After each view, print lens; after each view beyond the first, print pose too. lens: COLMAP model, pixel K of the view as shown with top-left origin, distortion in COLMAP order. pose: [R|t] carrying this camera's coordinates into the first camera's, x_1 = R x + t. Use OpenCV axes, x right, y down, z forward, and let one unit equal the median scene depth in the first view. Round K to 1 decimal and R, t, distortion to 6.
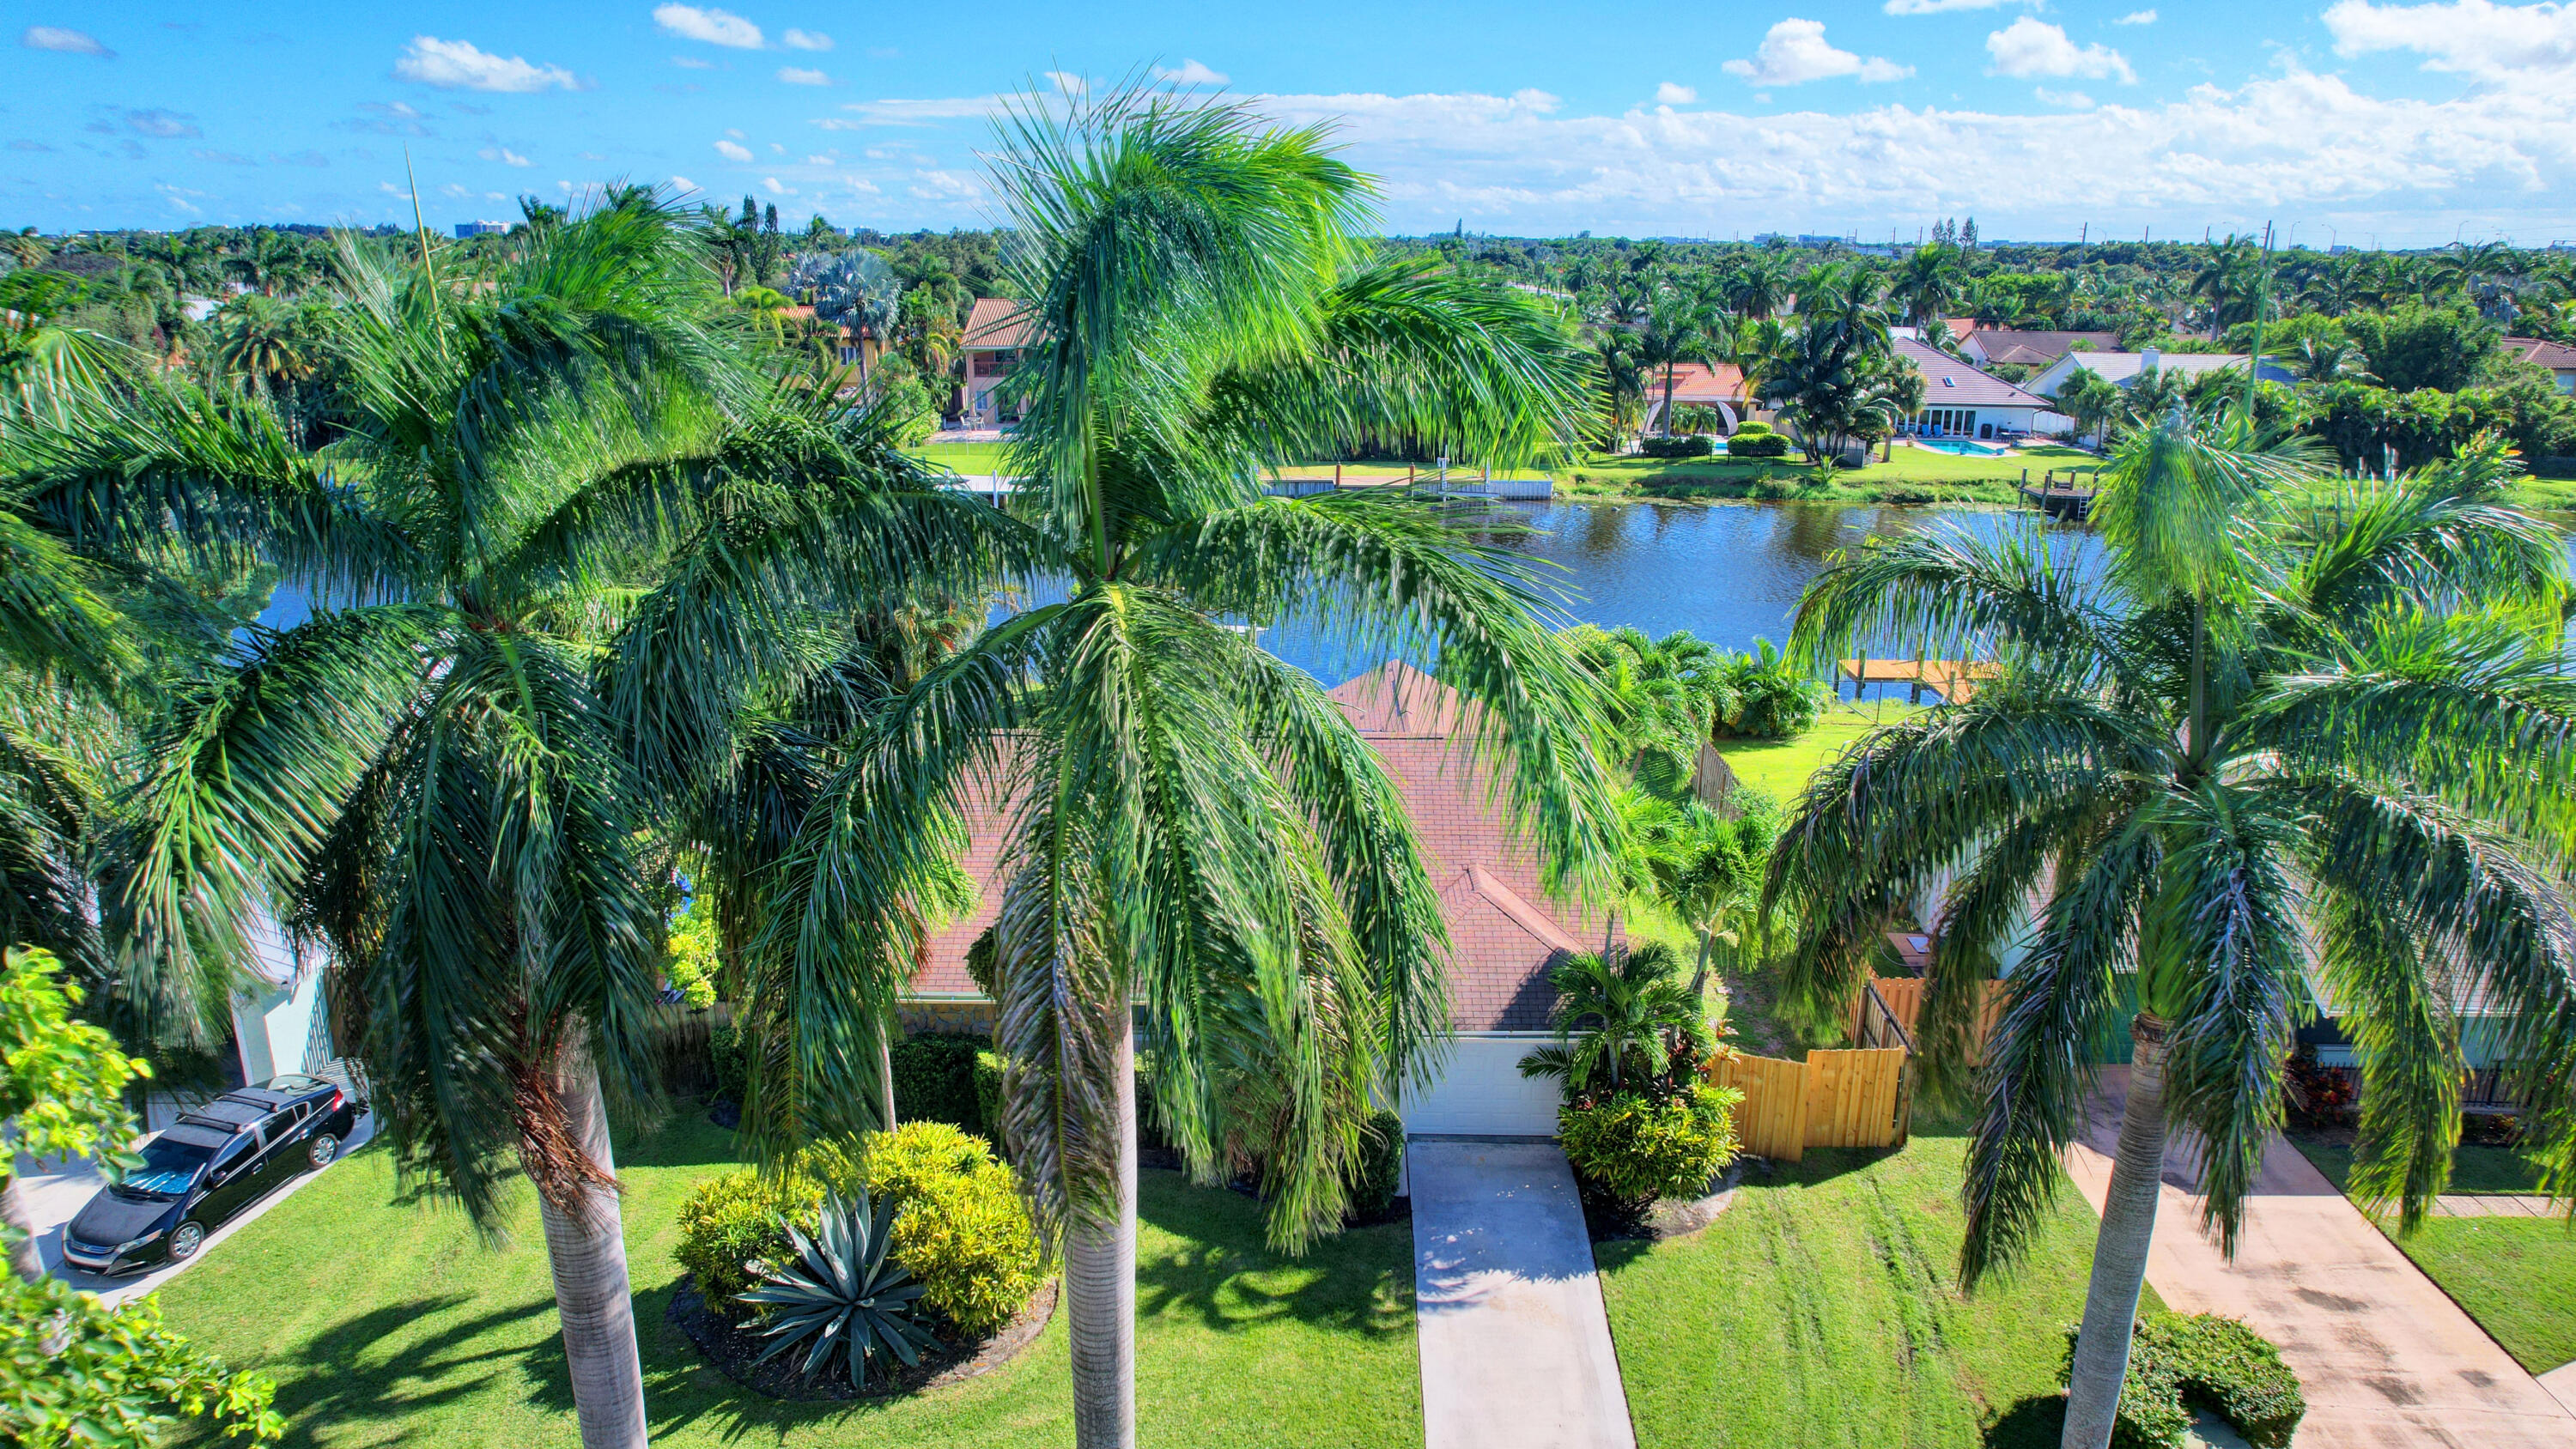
lens RADIAL K [[1597.2, 0, 1288.0], [0, 1597.2, 724.5], [0, 0, 1]] dist [-0.053342, 0.050149]
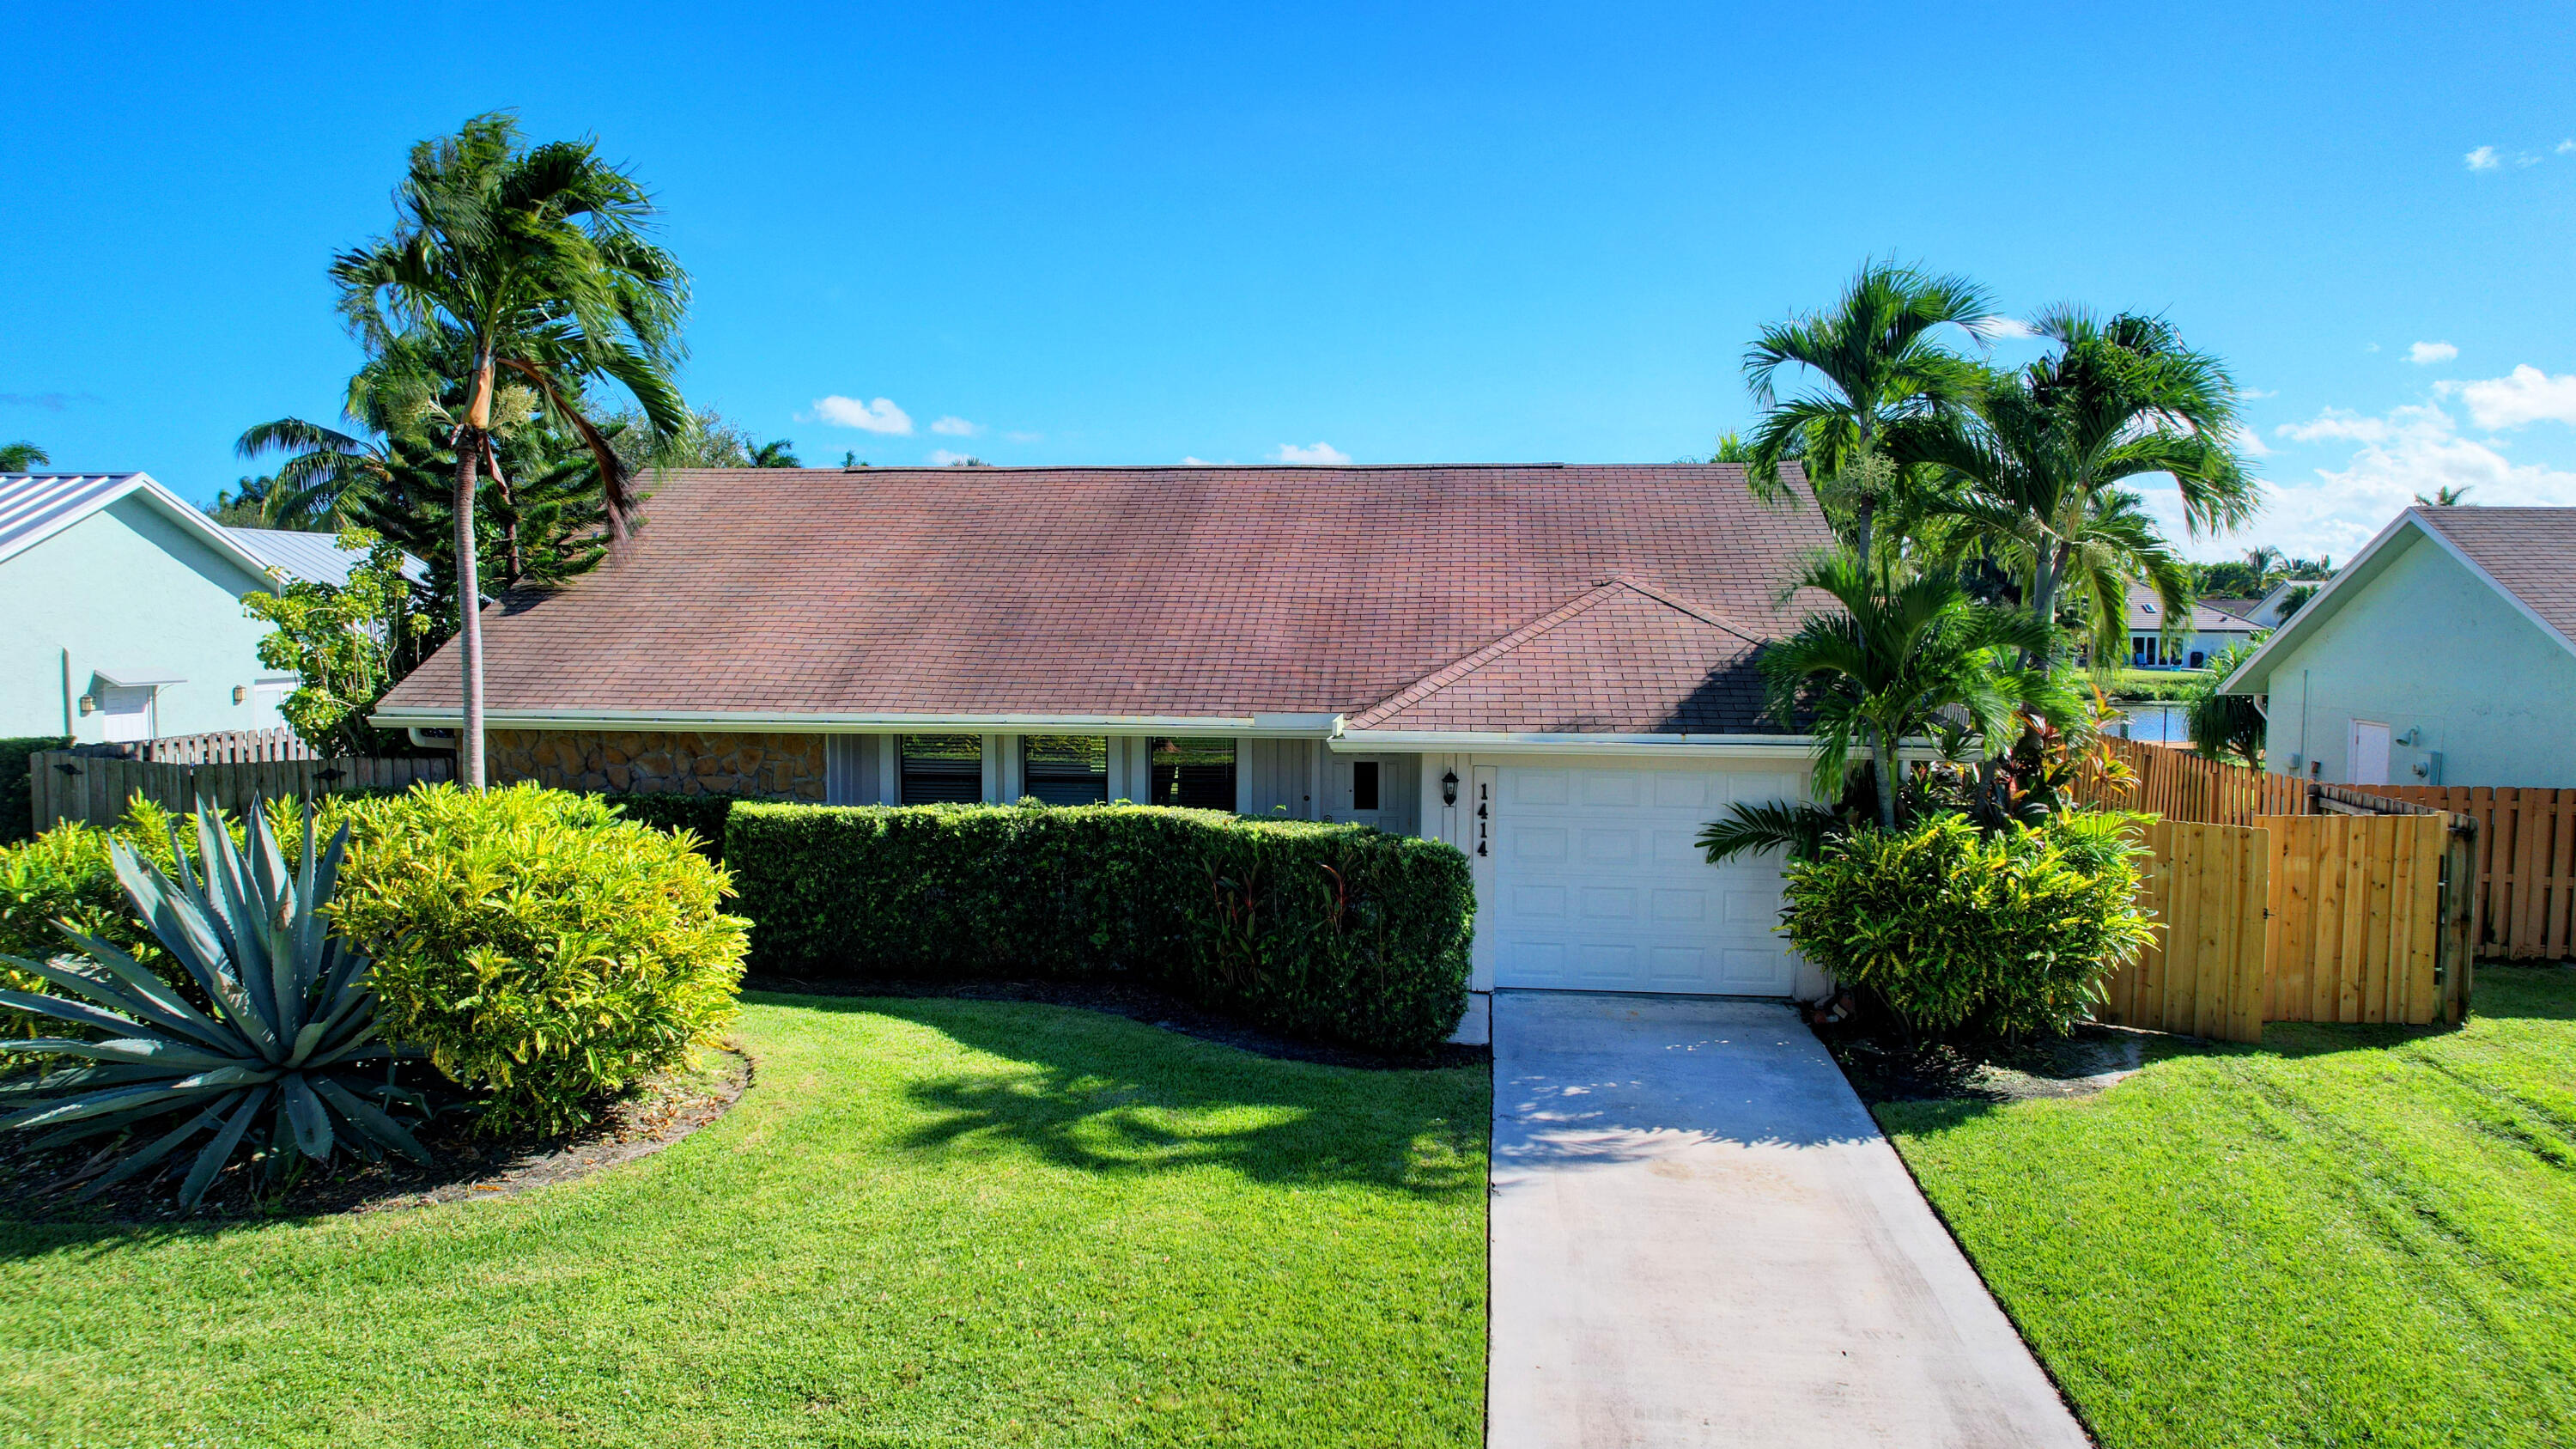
lens RADIAL K [[1597.7, 0, 1288.0], [0, 1597.7, 724.5], [0, 0, 1]] dist [-0.053342, 0.050149]
pose [[0.995202, 0.001371, -0.097836, 0.064991], [-0.021166, 0.979244, -0.201578, 0.325133], [0.095529, 0.202681, 0.974574, 0.506363]]
